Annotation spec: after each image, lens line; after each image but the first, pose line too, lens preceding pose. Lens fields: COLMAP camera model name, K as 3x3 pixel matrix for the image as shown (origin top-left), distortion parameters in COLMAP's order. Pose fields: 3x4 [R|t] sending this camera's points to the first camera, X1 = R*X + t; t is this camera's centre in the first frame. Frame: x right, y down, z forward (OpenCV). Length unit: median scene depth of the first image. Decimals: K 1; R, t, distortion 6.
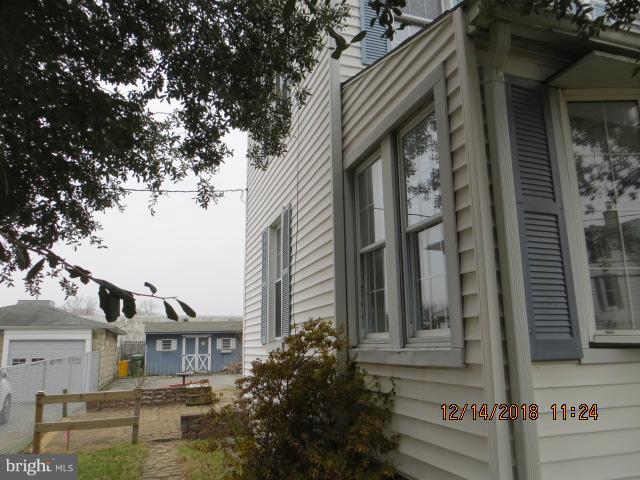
lens RADIAL K [[476.9, 0, 320.0], [0, 476.9, 241.6], [0, 0, 1]] dist [-0.009175, -0.001401]
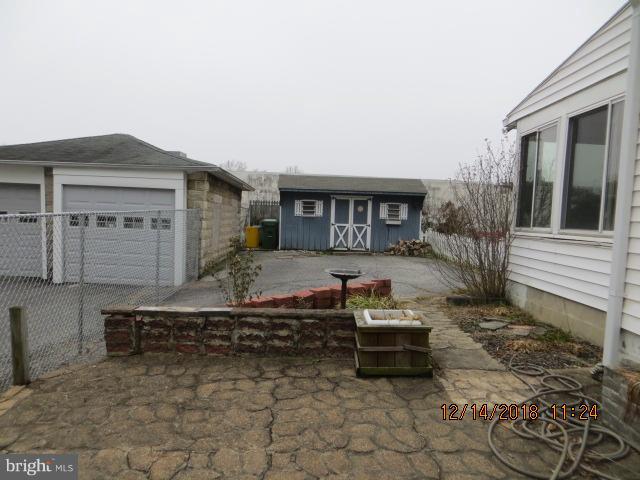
lens RADIAL K [[476.9, 0, 320.4], [0, 476.9, 241.0], [0, 0, 1]] dist [-0.009175, -0.001401]
pose [[0.957757, 0.071076, -0.278656, -0.109930], [0.004270, 0.965355, 0.260907, 0.082548], [0.287546, -0.251075, 0.924272, 0.353912]]
